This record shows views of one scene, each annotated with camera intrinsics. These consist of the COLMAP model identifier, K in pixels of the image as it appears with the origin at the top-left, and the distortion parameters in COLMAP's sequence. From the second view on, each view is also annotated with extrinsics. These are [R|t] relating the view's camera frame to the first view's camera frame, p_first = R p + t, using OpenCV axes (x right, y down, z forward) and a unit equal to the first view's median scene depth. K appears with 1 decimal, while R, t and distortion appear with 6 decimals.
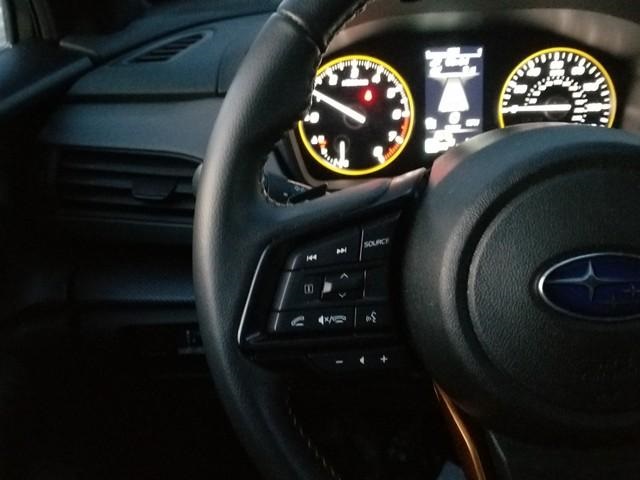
lens RADIAL K [[587.8, 0, 321.8], [0, 587.8, 263.0], [0, 0, 1]] dist [0.071571, -0.119552]
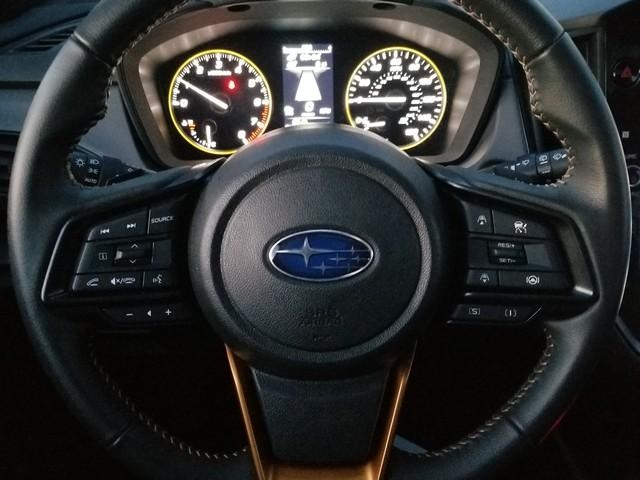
lens RADIAL K [[581.0, 0, 320.0], [0, 581.0, 240.0], [0, 0, 1]] dist [0.149993, -0.286950]
pose [[0.998850, 0.006915, 0.047453, 0.197113], [-0.007884, 0.999763, 0.020281, -0.010150], [-0.047302, -0.020632, 0.998668, -0.140213]]
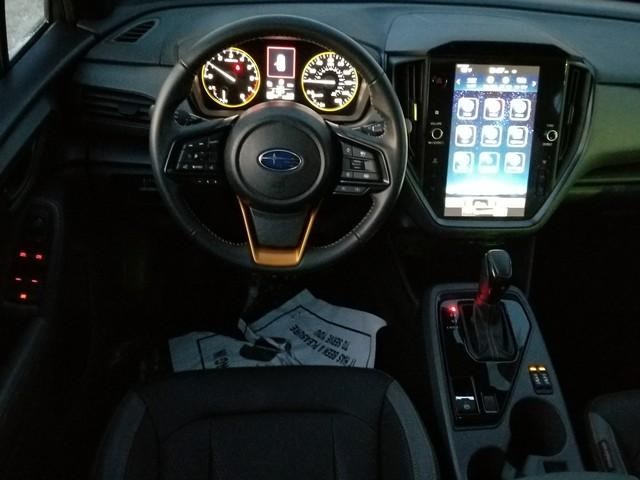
lens RADIAL K [[559.0, 0, 334.7], [0, 559.0, 253.2], [0, 0, 1]] dist [0.101000, -0.231778]
pose [[0.991785, 0.042562, 0.120624, 0.202028], [-0.061367, 0.985730, 0.156747, 0.018947], [-0.112231, -0.162862, 0.980245, -1.032676]]
